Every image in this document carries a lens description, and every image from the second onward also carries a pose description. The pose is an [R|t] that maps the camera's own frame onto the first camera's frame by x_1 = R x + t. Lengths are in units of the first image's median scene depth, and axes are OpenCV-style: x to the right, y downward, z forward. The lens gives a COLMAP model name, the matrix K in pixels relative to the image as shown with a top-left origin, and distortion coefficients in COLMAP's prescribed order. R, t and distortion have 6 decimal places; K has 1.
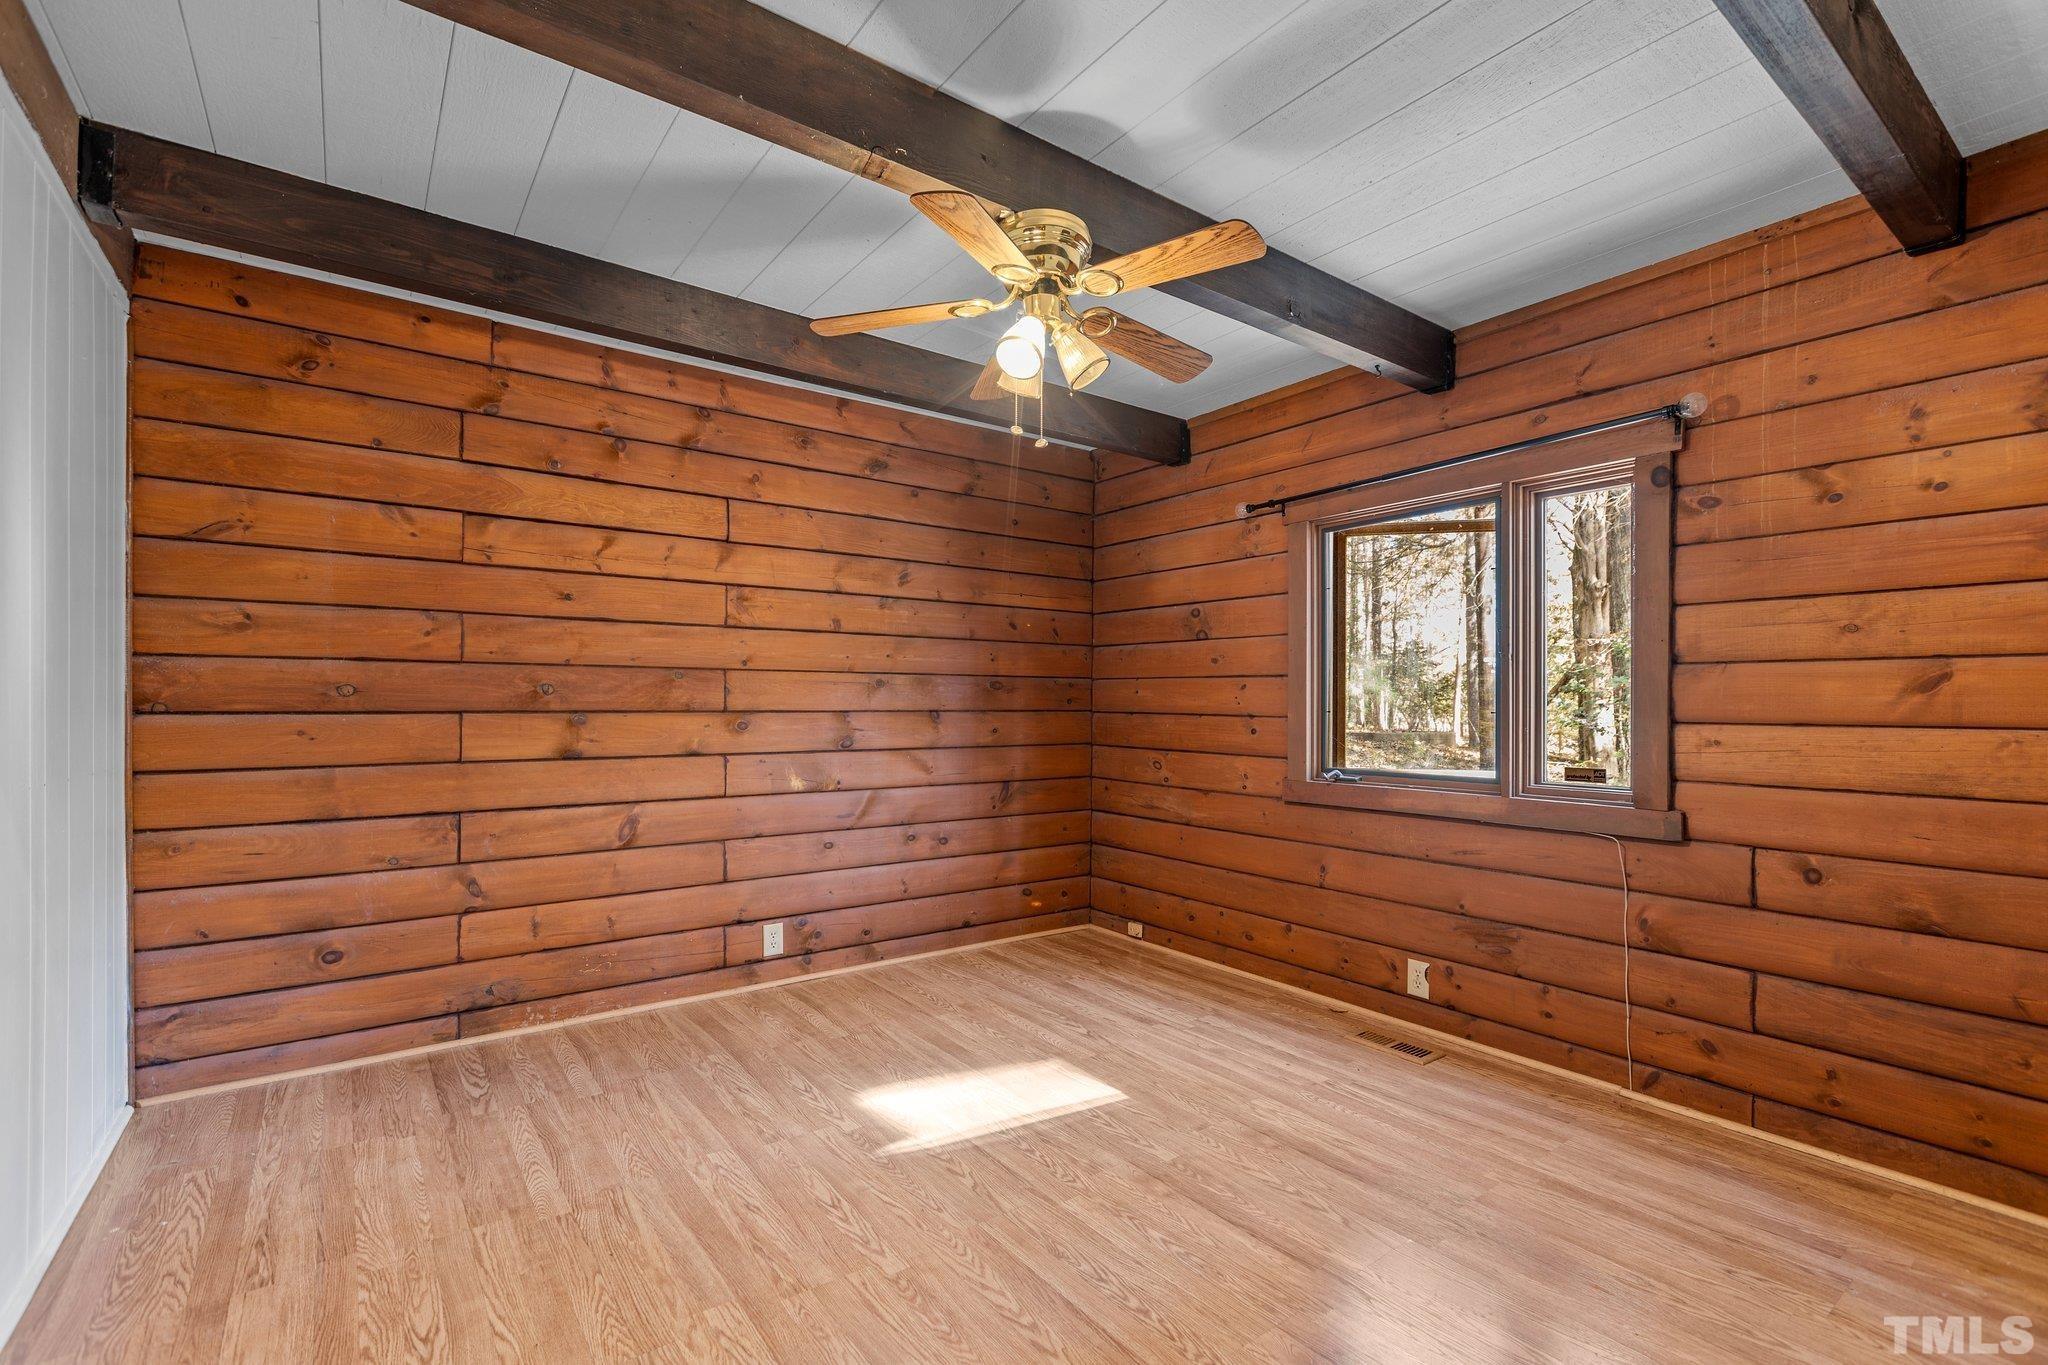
lens RADIAL K [[918.7, 0, 1025.9], [0, 918.7, 689.8], [0, 0, 1]] dist [-0.001775, -0.000373]
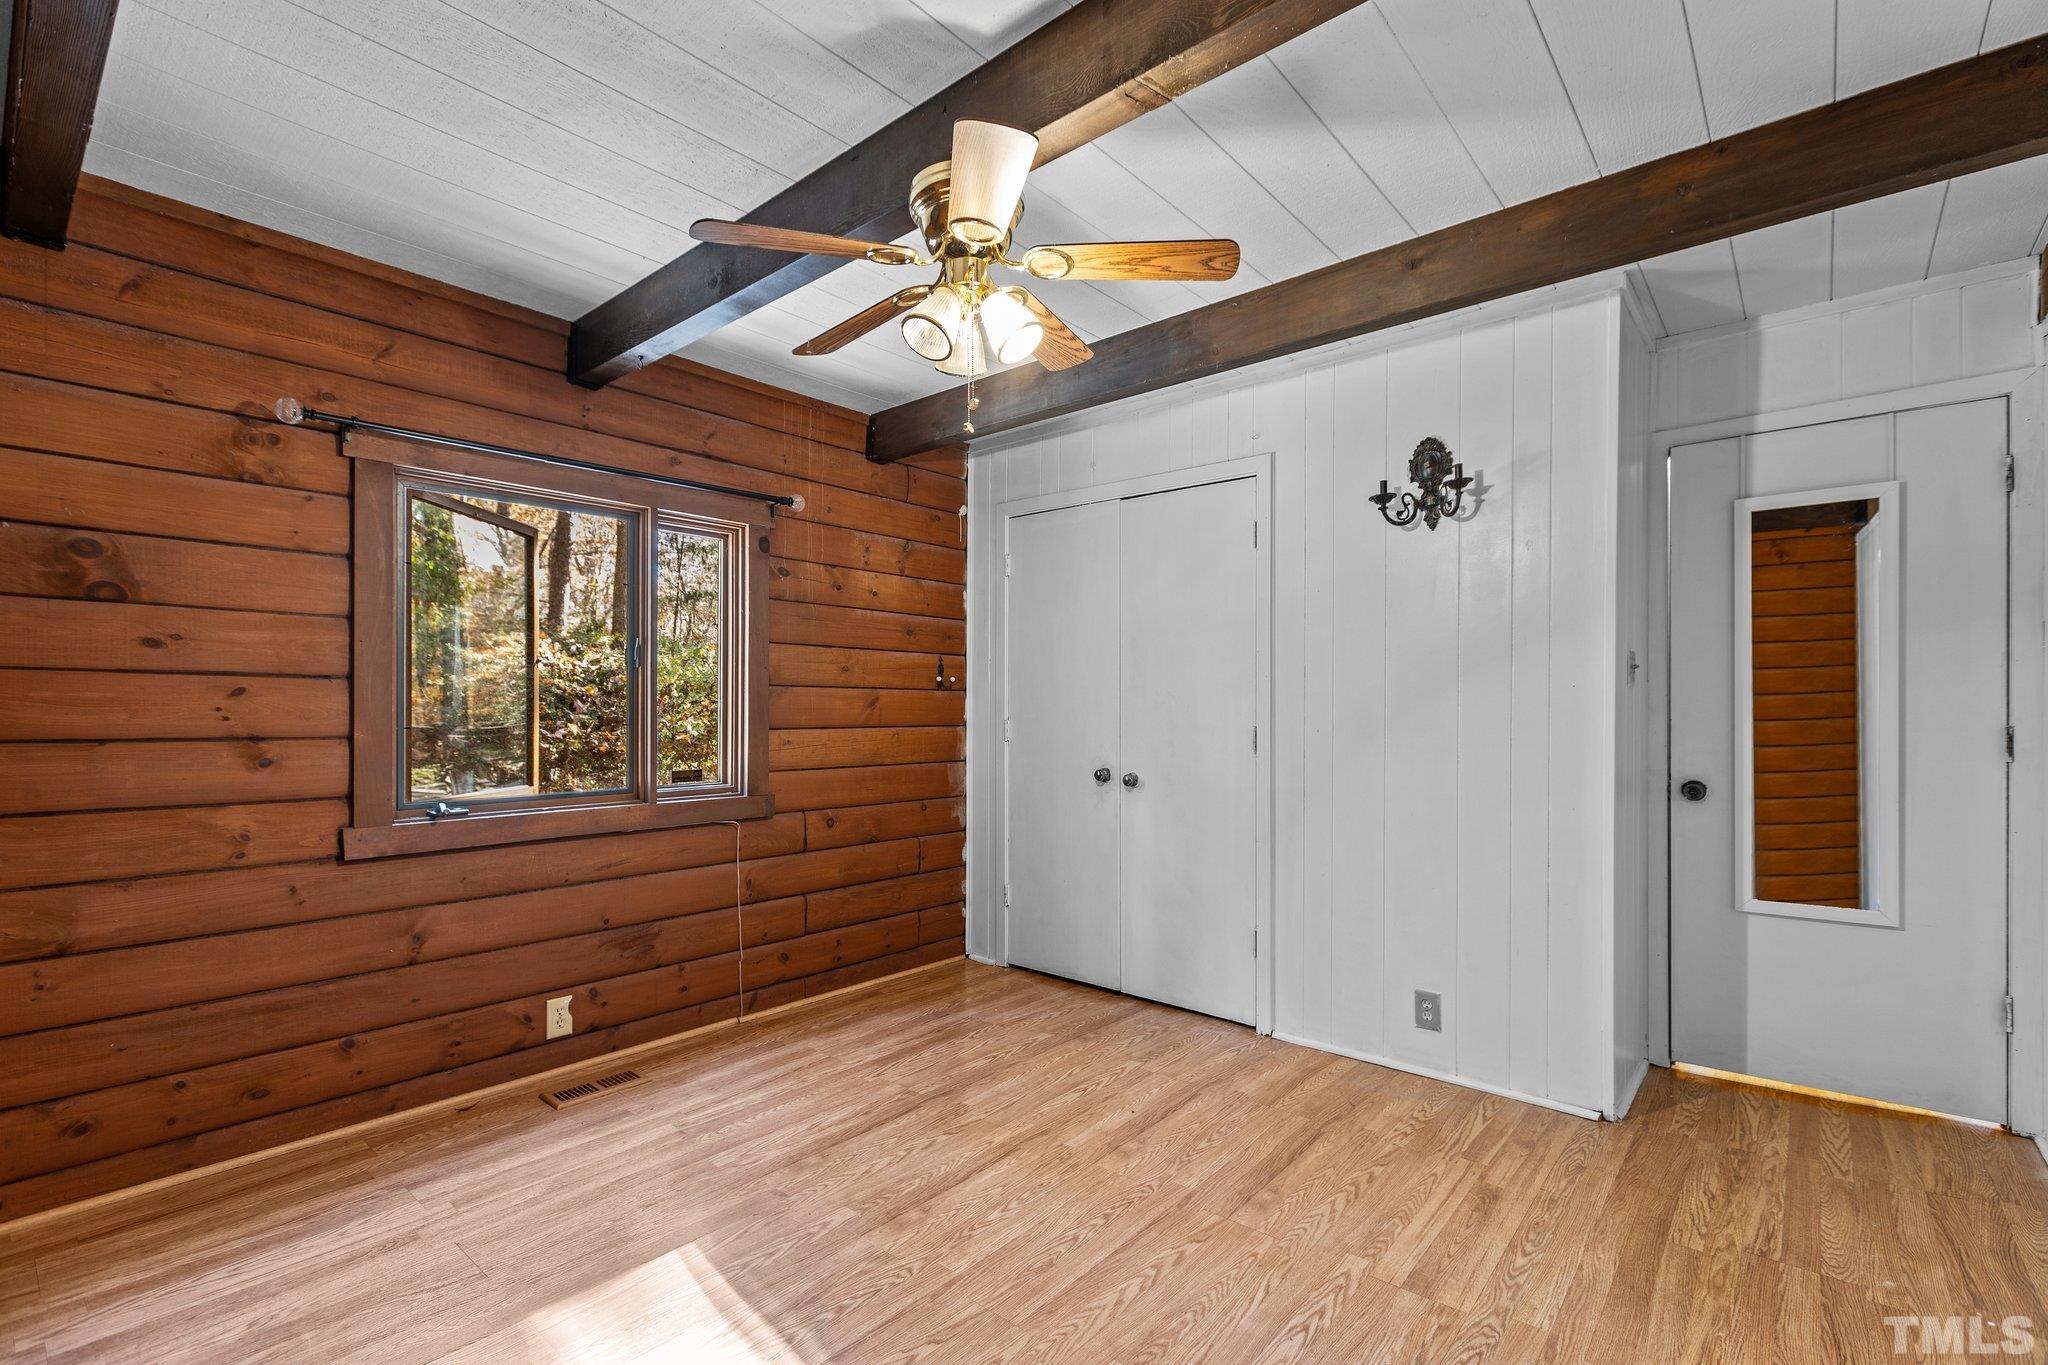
lens RADIAL K [[918.7, 0, 1025.2], [0, 918.7, 702.5], [0, 0, 1]] dist [-0.001775, -0.000373]
pose [[-0.220637, 0.004786, 0.975344, -0.646048], [-0.013550, 0.999876, -0.007972, 0.002762], [-0.975262, -0.014975, -0.220544, 0.857152]]
